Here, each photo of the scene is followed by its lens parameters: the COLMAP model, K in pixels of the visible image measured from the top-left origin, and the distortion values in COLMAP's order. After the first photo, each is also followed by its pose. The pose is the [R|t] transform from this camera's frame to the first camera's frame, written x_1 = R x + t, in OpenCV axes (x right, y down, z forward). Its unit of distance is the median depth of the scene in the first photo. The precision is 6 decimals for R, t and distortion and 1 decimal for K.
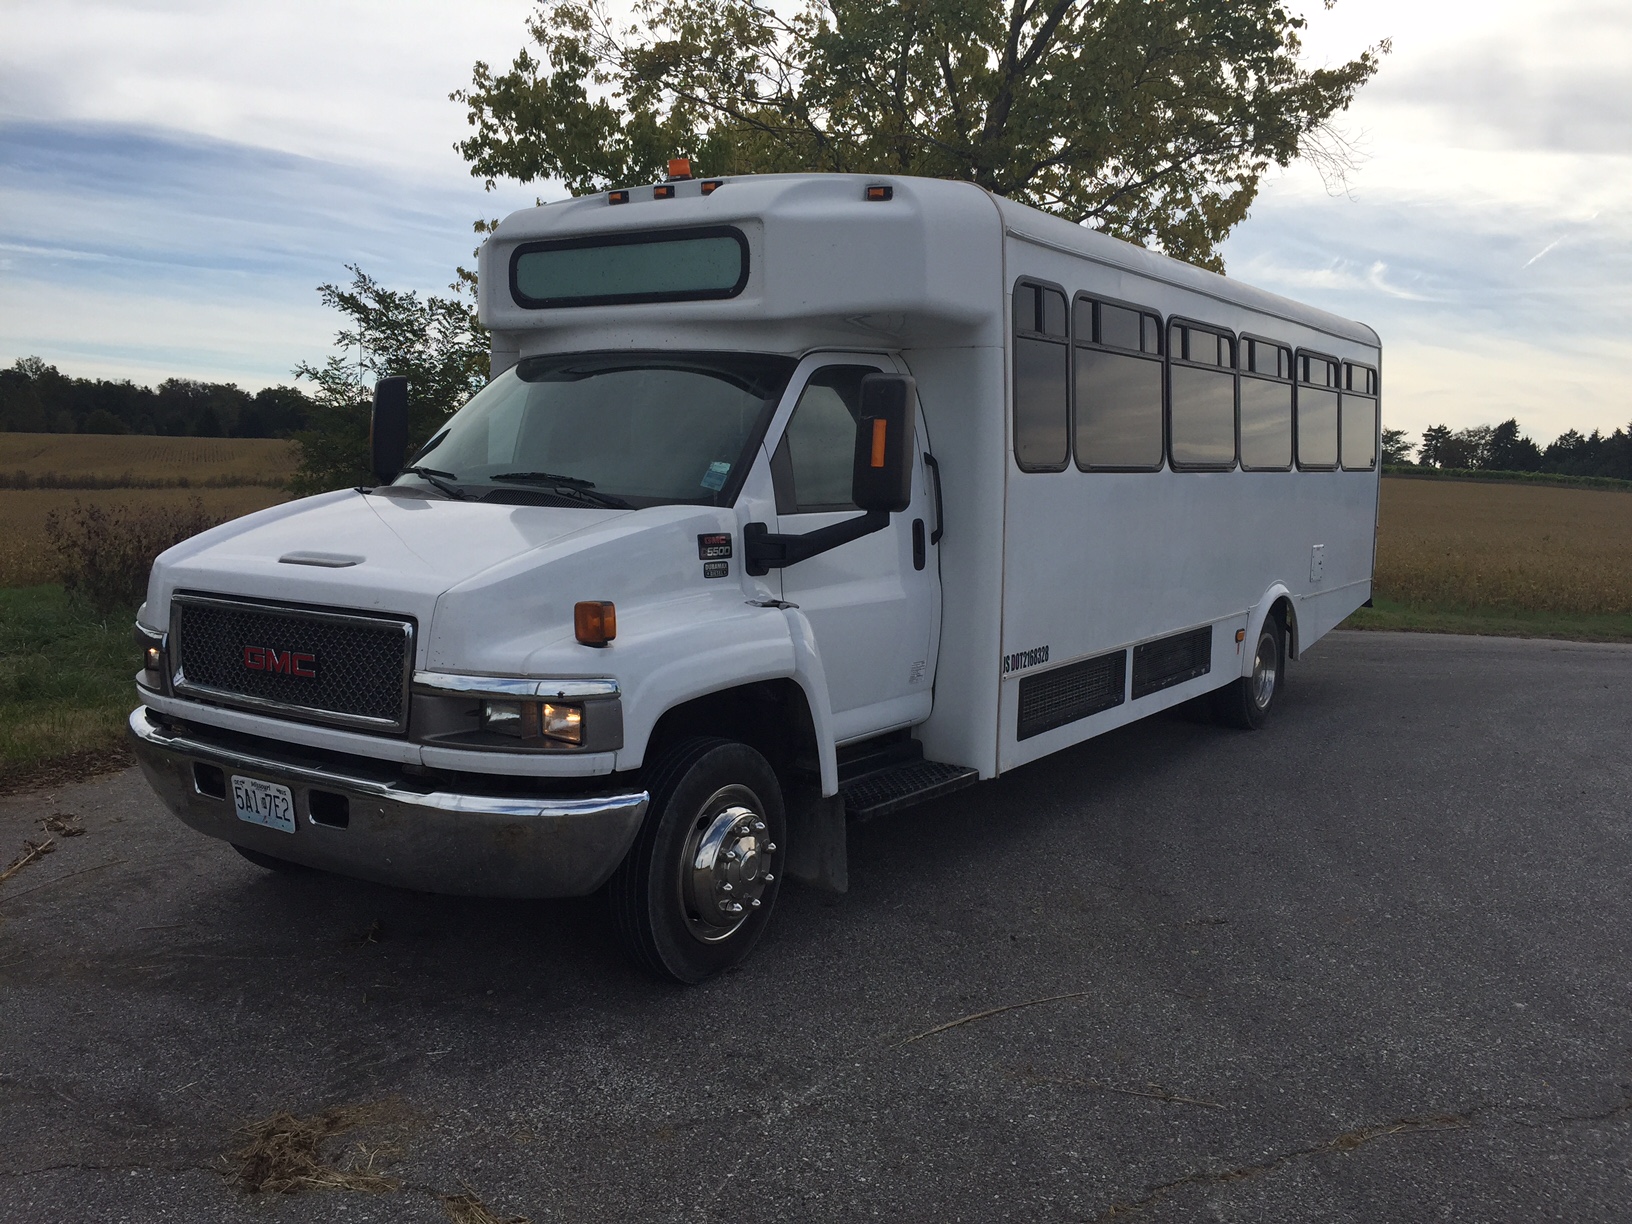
lens RADIAL K [[1376.2, 0, 820.9], [0, 1376.2, 612.0], [0, 0, 1]] dist [0.119093, -0.203814]
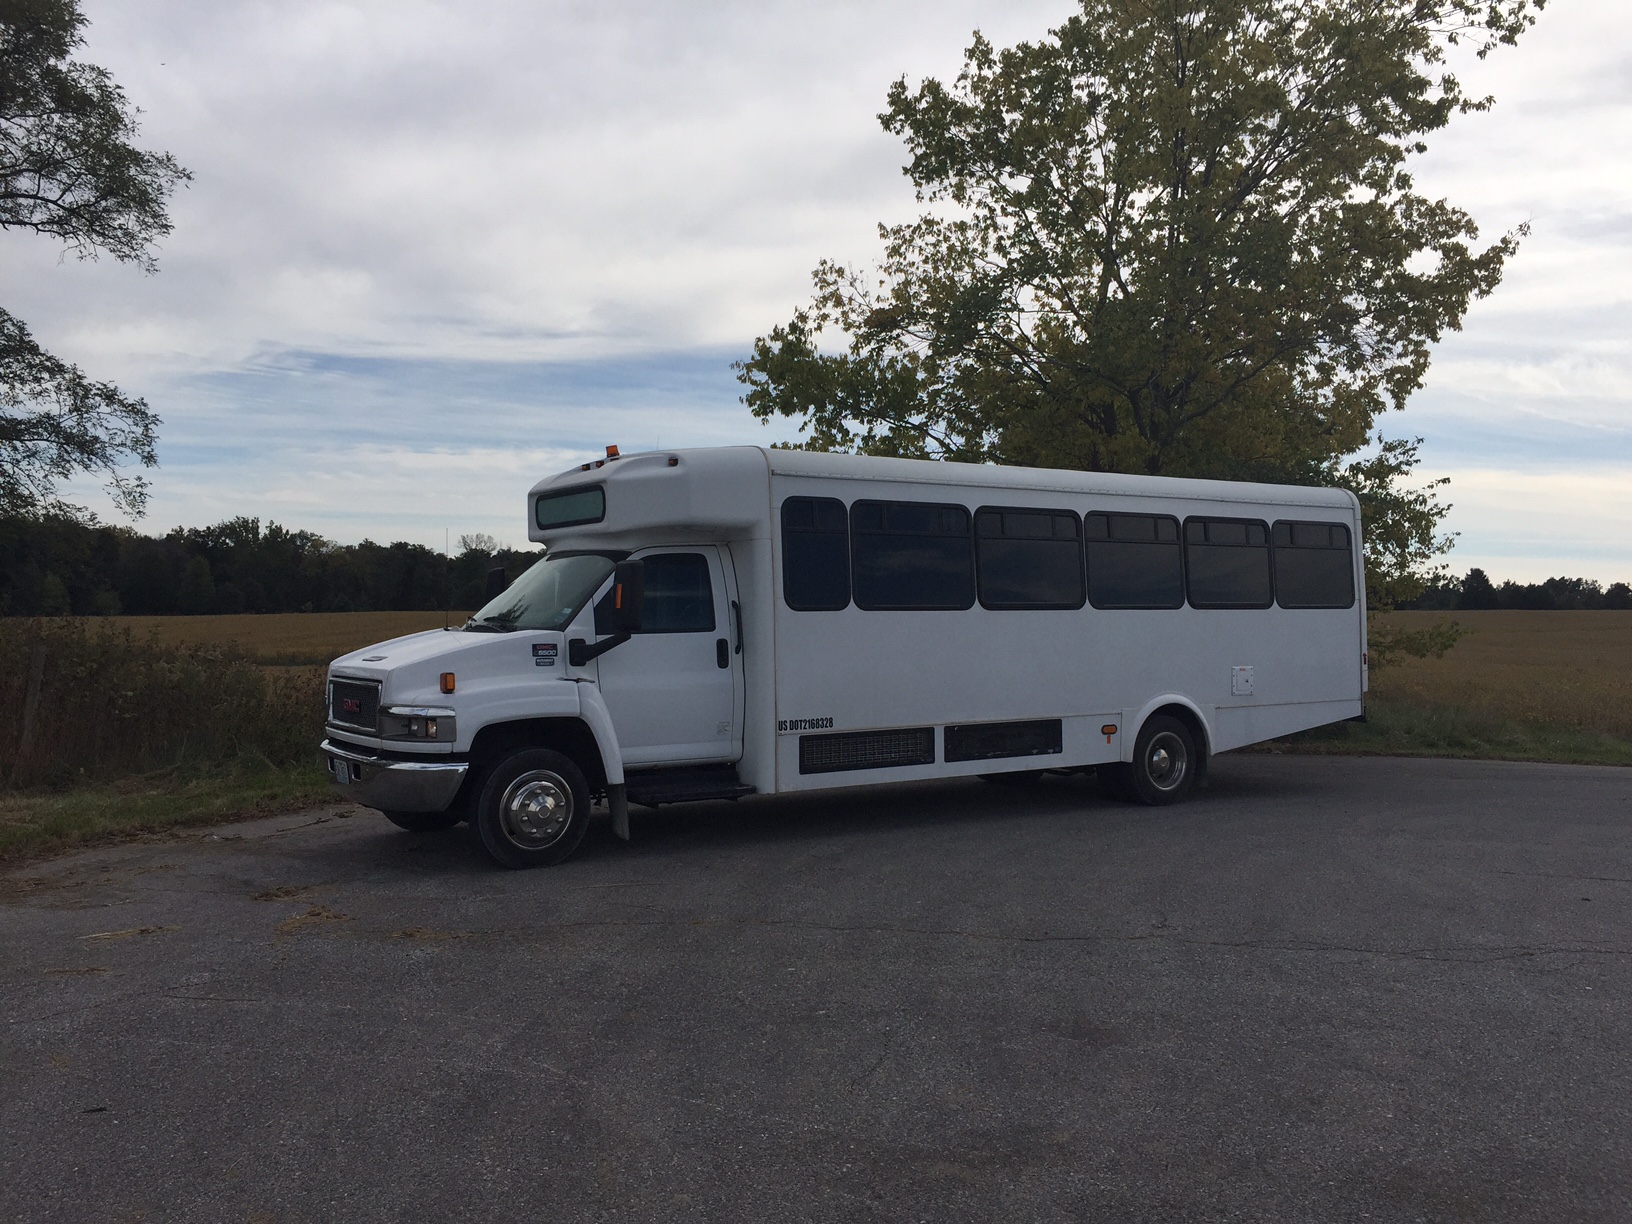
lens RADIAL K [[1376.2, 0, 820.9], [0, 1376.2, 612.0], [0, 0, 1]] dist [0.119093, -0.203814]
pose [[0.914751, -0.020490, -0.403498, 0.992498], [-0.025469, 0.993802, -0.108206, 0.093625], [0.403214, 0.109258, 0.908560, -0.594438]]
